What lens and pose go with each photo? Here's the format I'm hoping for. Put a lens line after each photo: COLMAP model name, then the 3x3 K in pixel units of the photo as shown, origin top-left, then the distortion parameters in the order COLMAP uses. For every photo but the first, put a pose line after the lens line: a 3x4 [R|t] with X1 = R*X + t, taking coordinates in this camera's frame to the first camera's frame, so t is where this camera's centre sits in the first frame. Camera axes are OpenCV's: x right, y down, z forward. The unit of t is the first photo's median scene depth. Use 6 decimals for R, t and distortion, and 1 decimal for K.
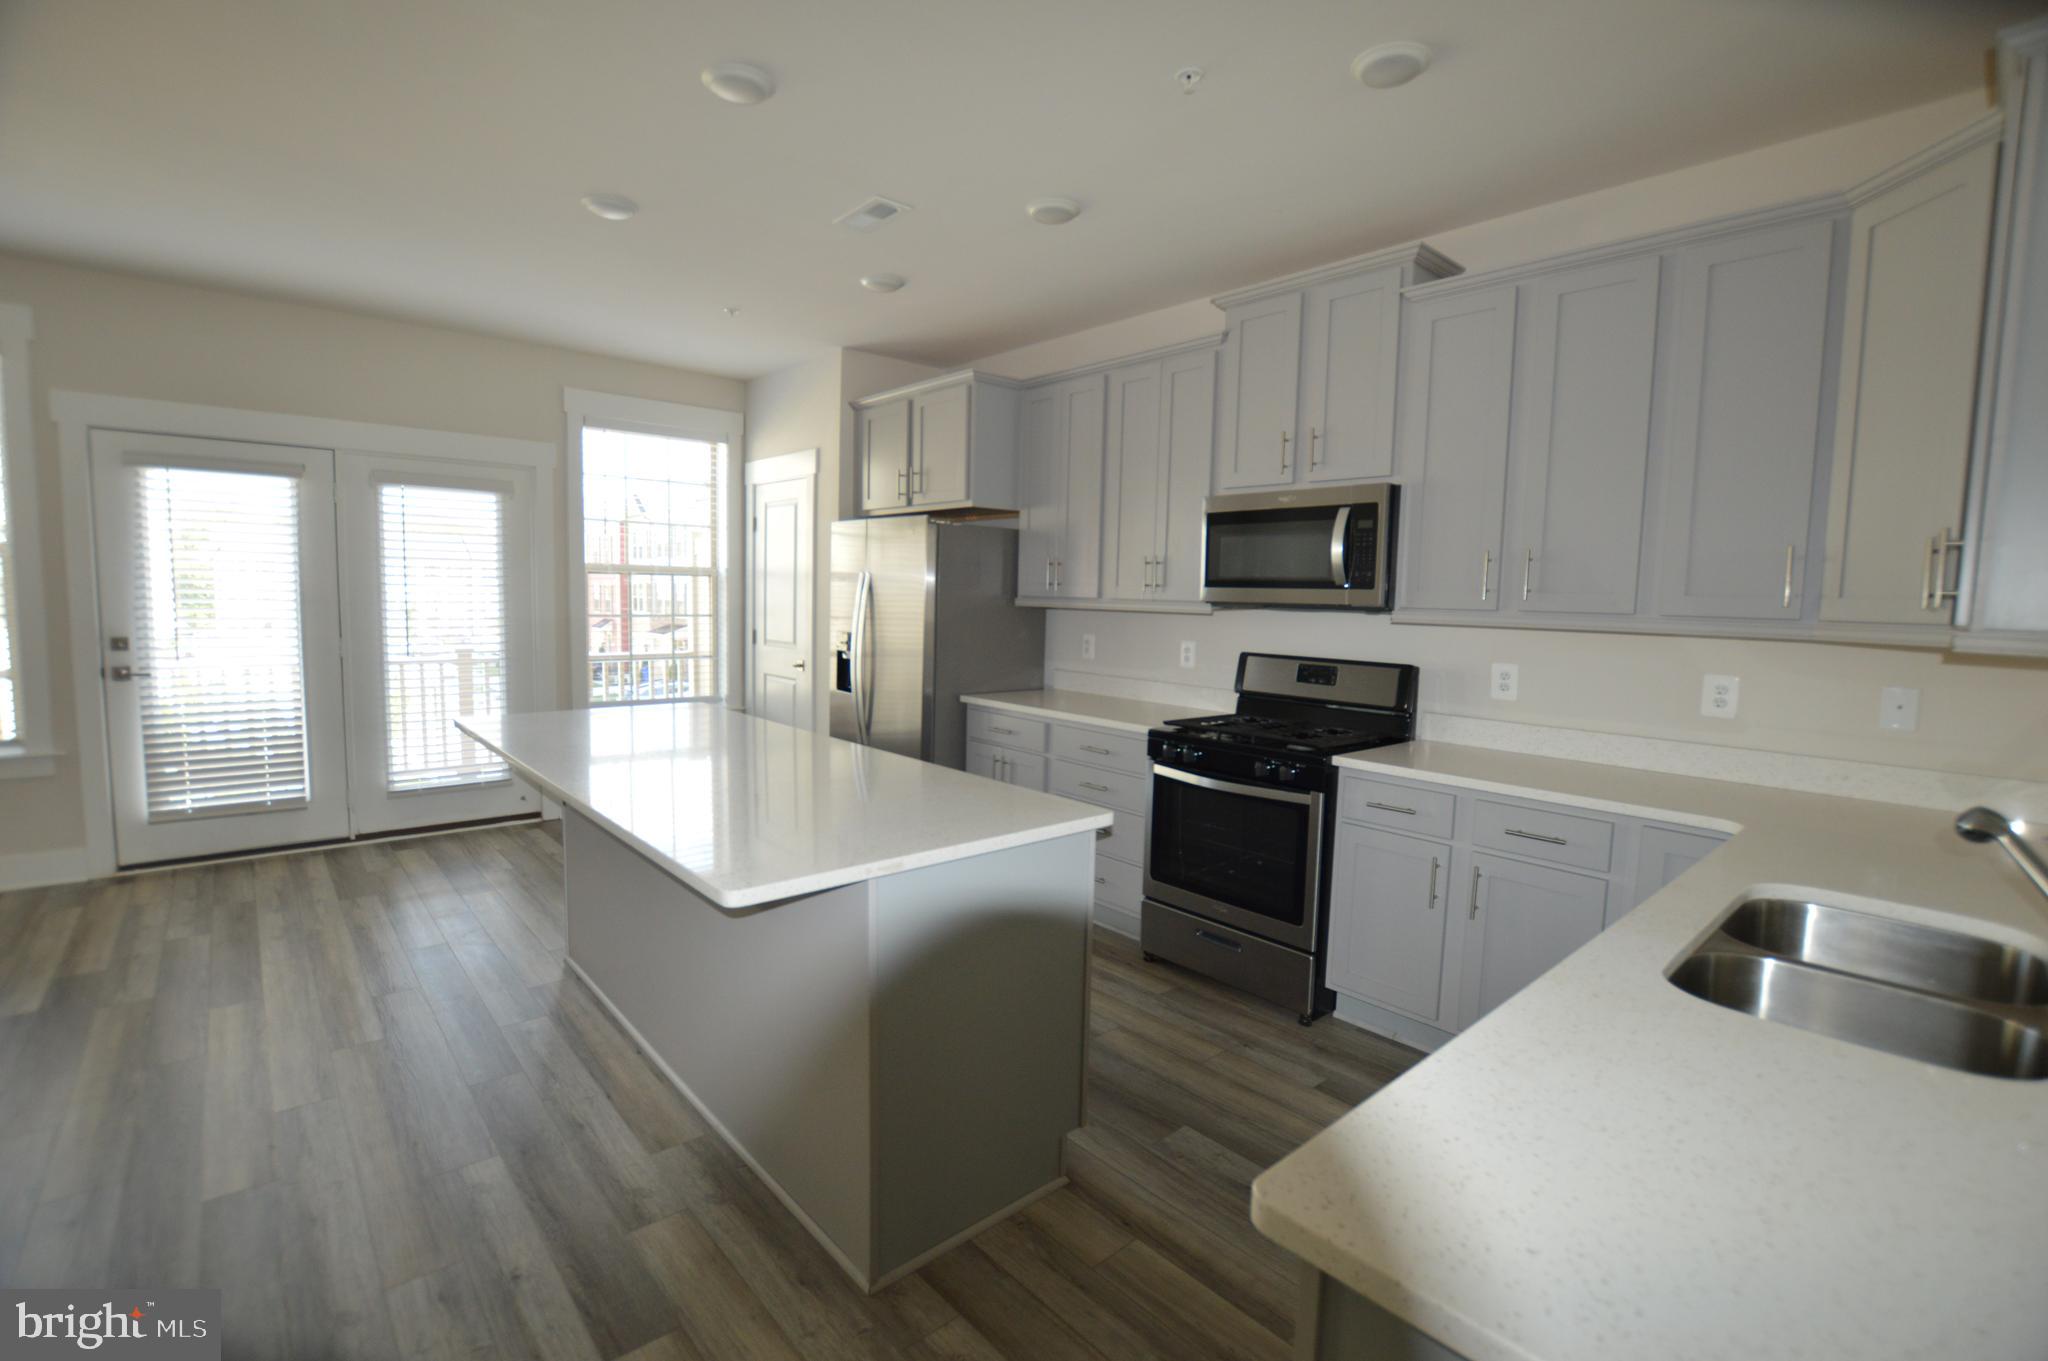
lens RADIAL K [[907.6, 0, 1032.6], [0, 907.6, 675.3], [0, 0, 1]] dist [-0.031982, 0.000916]
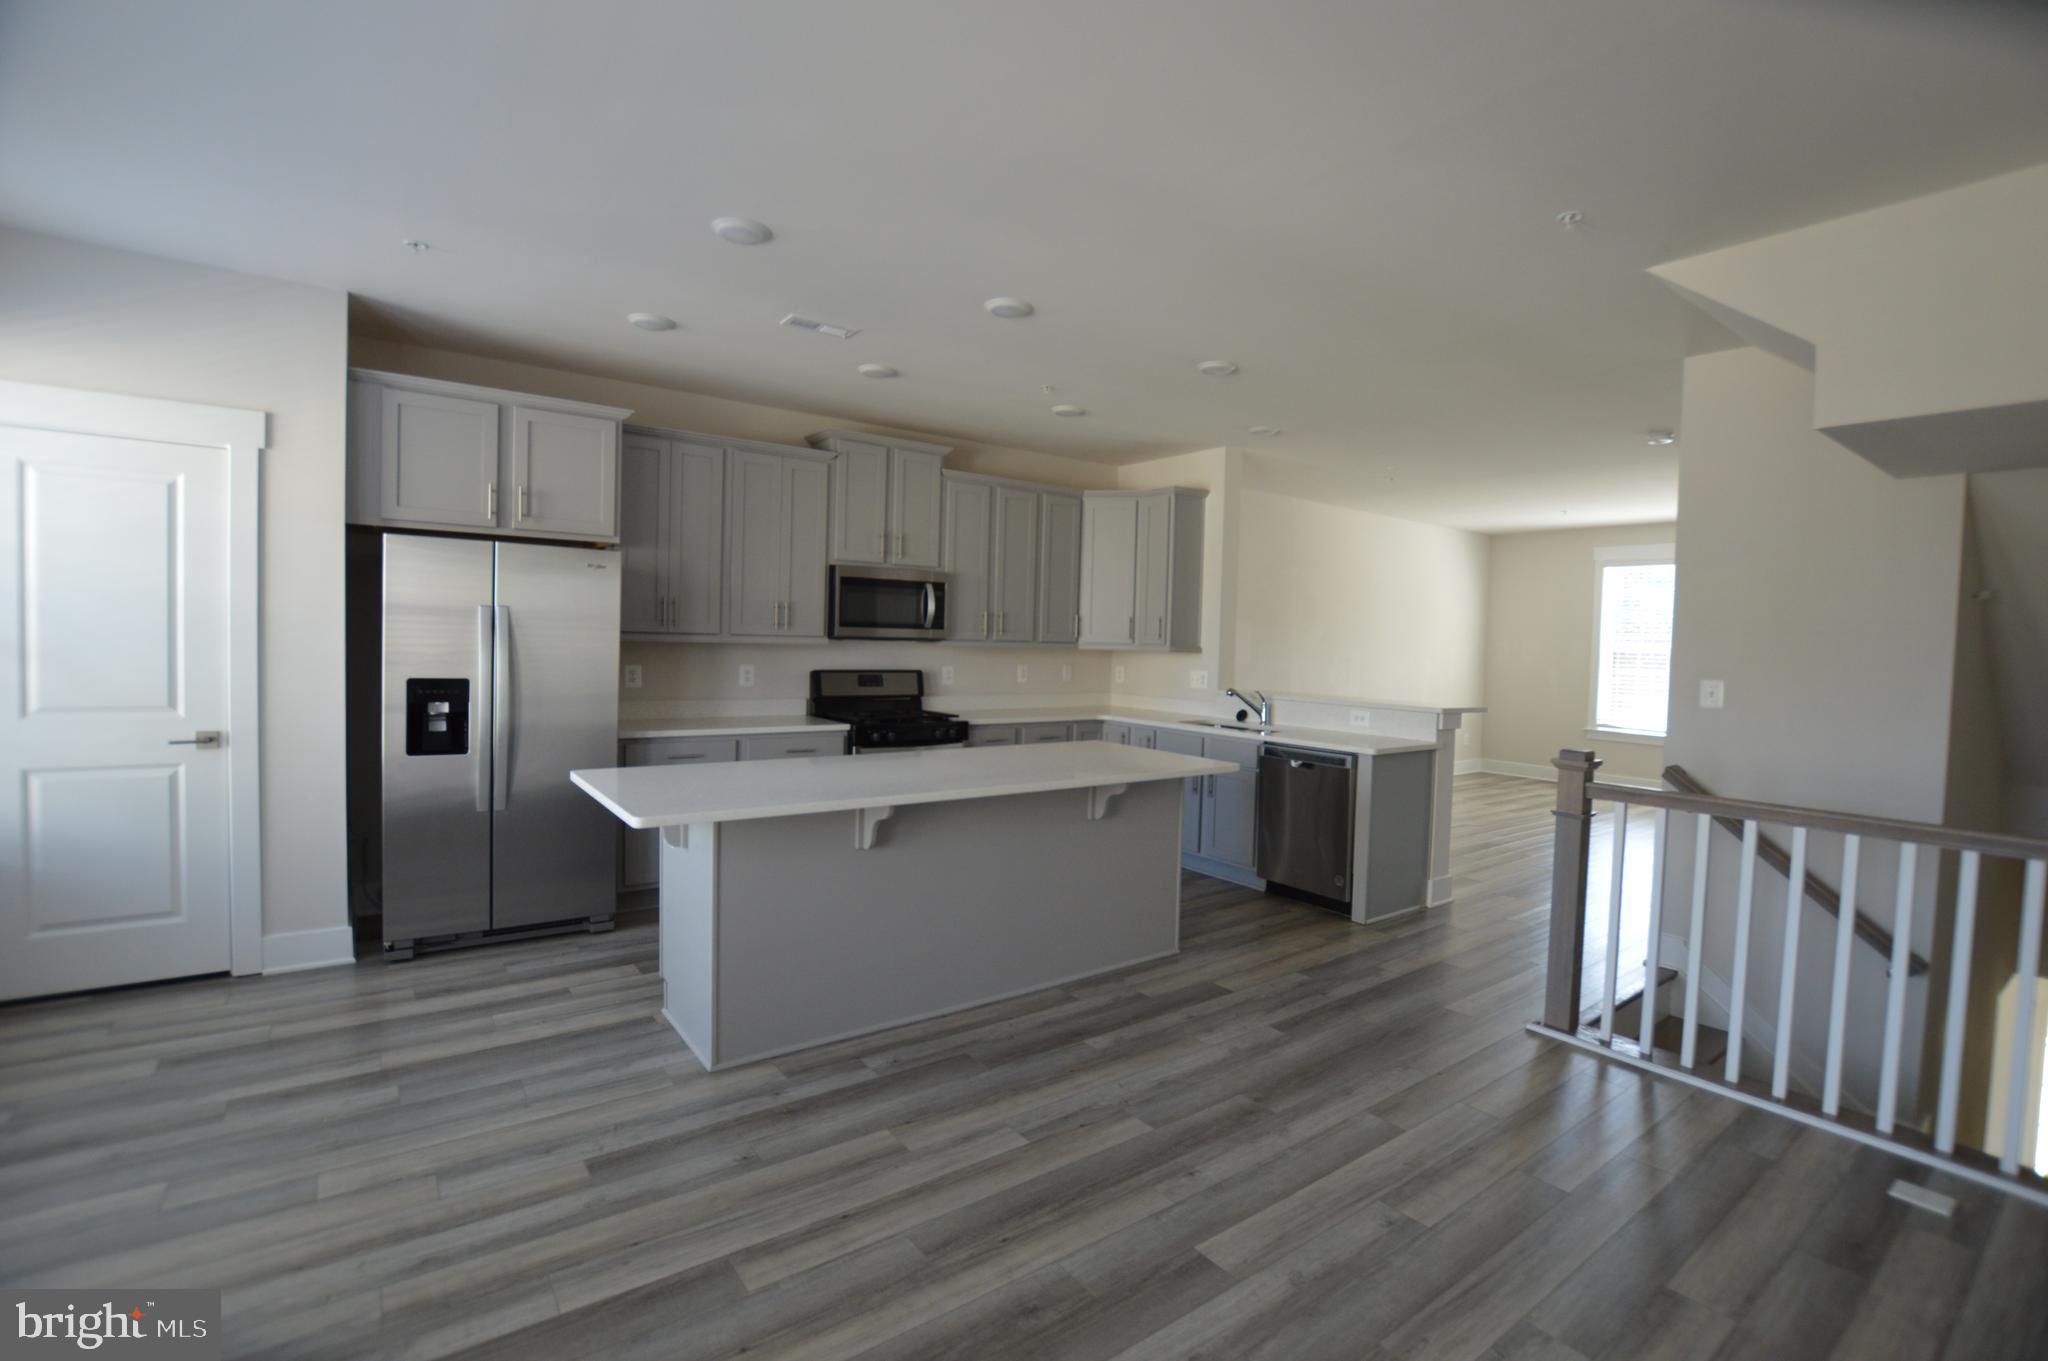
lens RADIAL K [[907.6, 0, 1020.5], [0, 907.6, 674.9], [0, 0, 1]] dist [-0.031982, 0.000916]
pose [[0.100215, -0.062113, 0.993025, -1.156160], [0.064471, 0.996357, 0.055815, -0.076877], [-0.992875, 0.058428, 0.103854, 0.525275]]
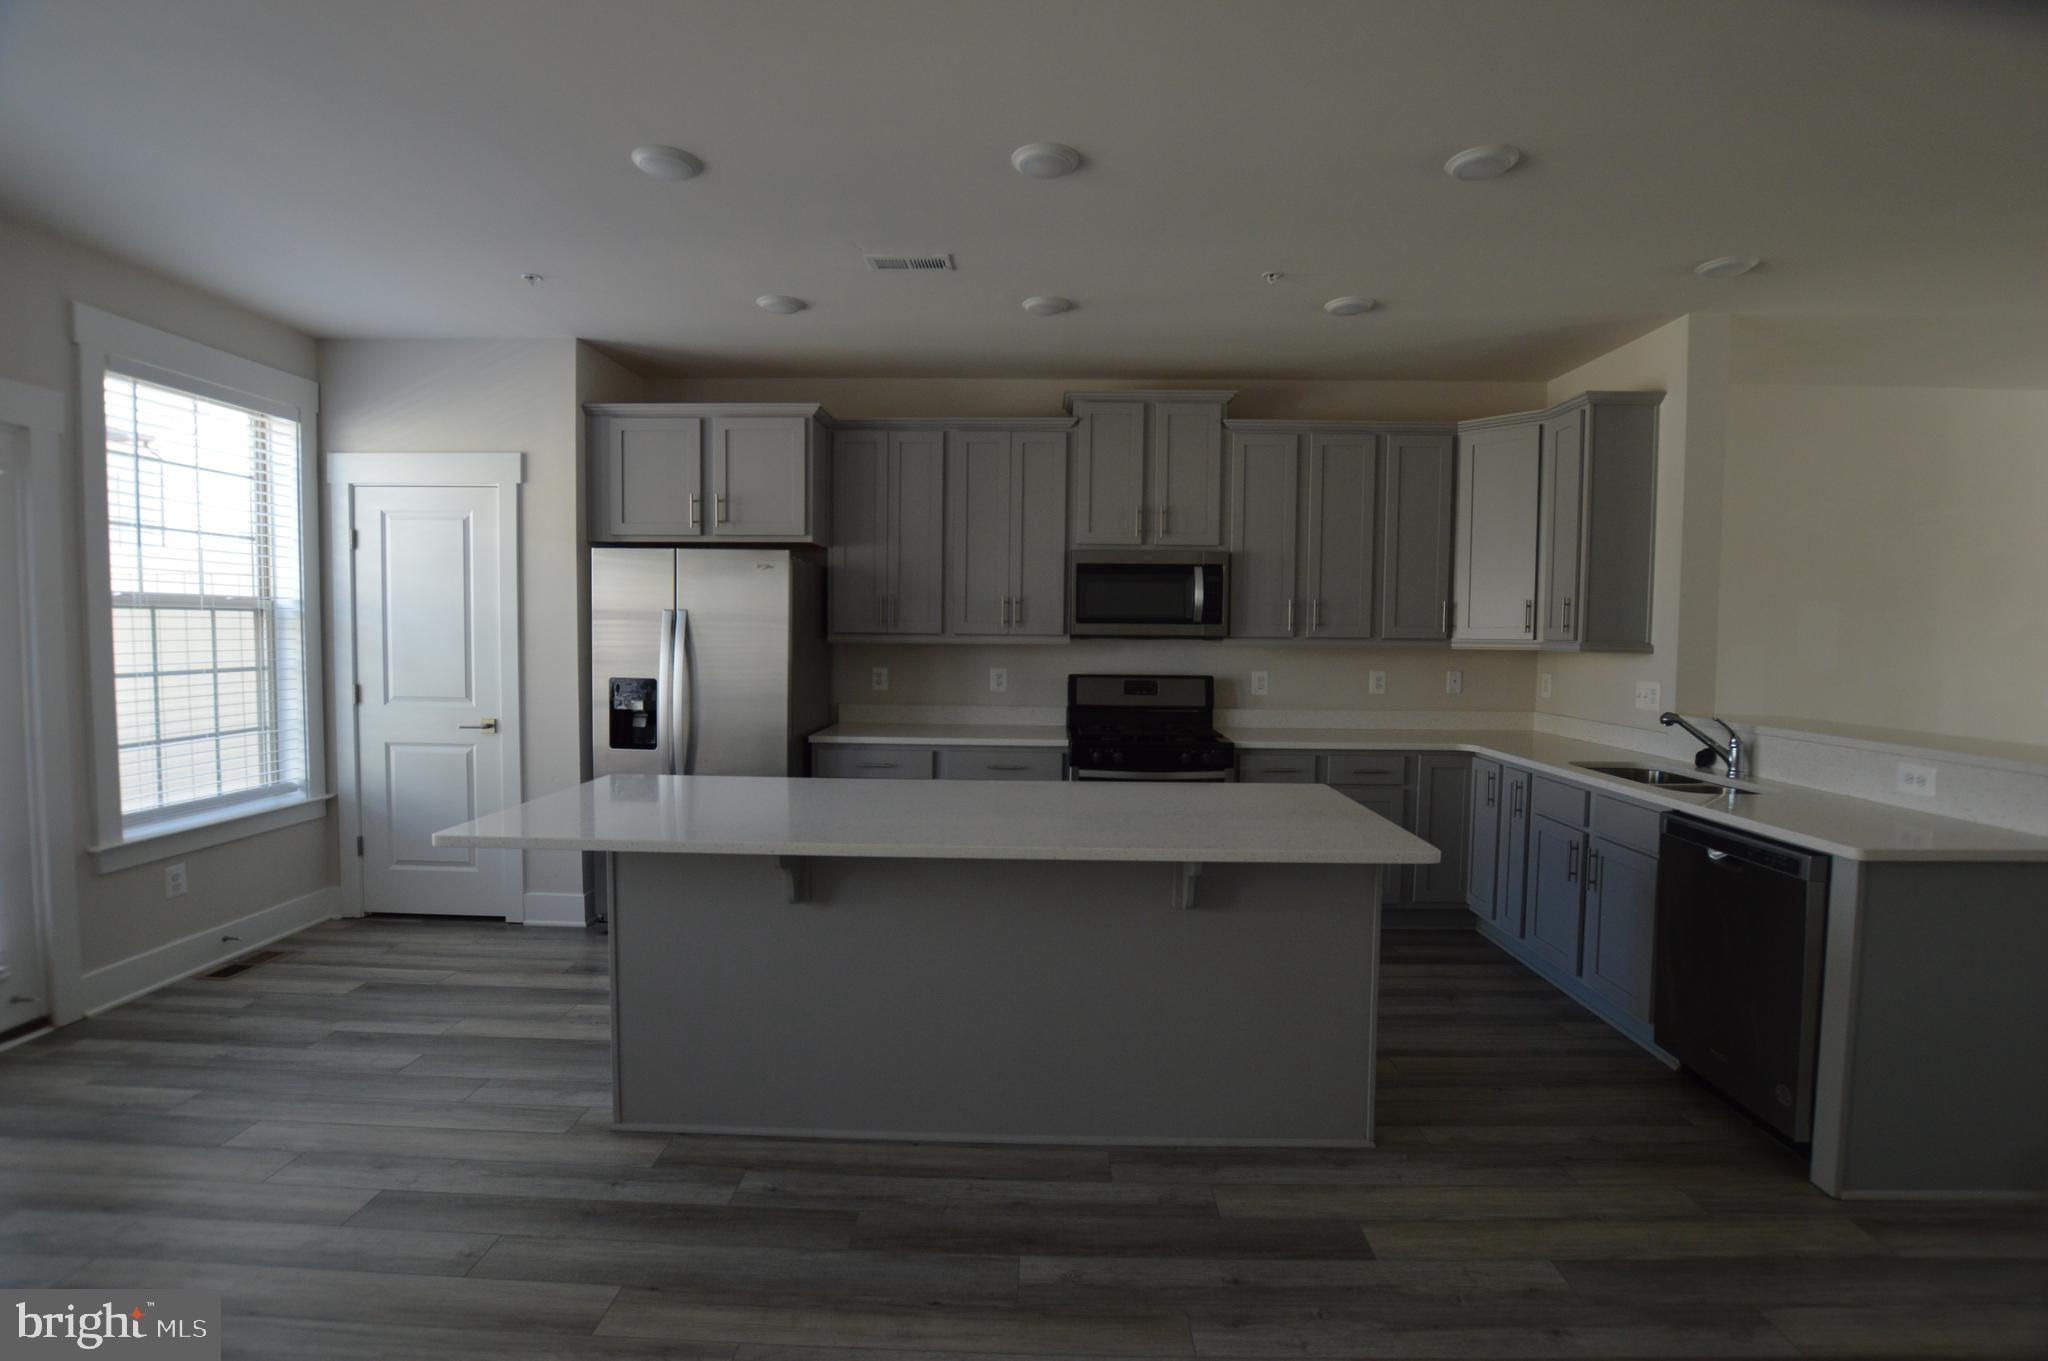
lens RADIAL K [[907.6, 0, 1025.6], [0, 907.6, 675.0], [0, 0, 1]] dist [-0.031982, 0.000916]
pose [[0.683843, -0.053819, 0.727642, -0.710366], [0.072052, 0.997383, 0.006055, -0.036736], [-0.726063, 0.048287, 0.685931, 0.191890]]
